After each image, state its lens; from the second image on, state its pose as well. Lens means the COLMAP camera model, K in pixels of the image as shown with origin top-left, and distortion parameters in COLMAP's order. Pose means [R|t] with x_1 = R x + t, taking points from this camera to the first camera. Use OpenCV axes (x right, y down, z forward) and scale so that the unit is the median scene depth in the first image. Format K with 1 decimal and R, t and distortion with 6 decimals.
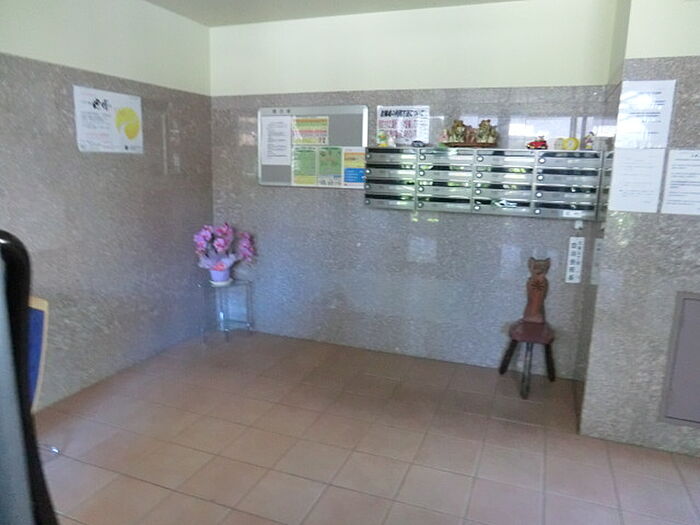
lens RADIAL K [[493.4, 0, 350.0], [0, 493.4, 262.5], [0, 0, 1]] dist [-0.095889, 0.093463]
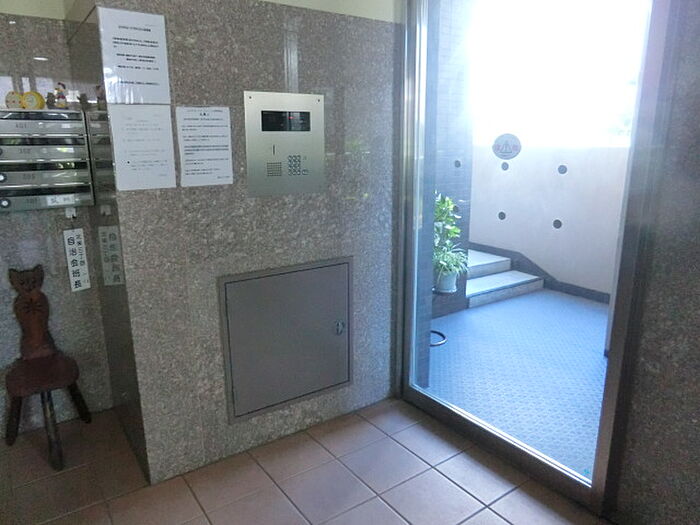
lens RADIAL K [[493.4, 0, 350.0], [0, 493.4, 262.5], [0, 0, 1]] dist [-0.095889, 0.093463]
pose [[0.535239, -0.218612, 0.815922, 0.094894], [0.177608, 0.973462, 0.144313, -0.041196], [-0.825818, 0.067672, 0.559862, 0.280845]]
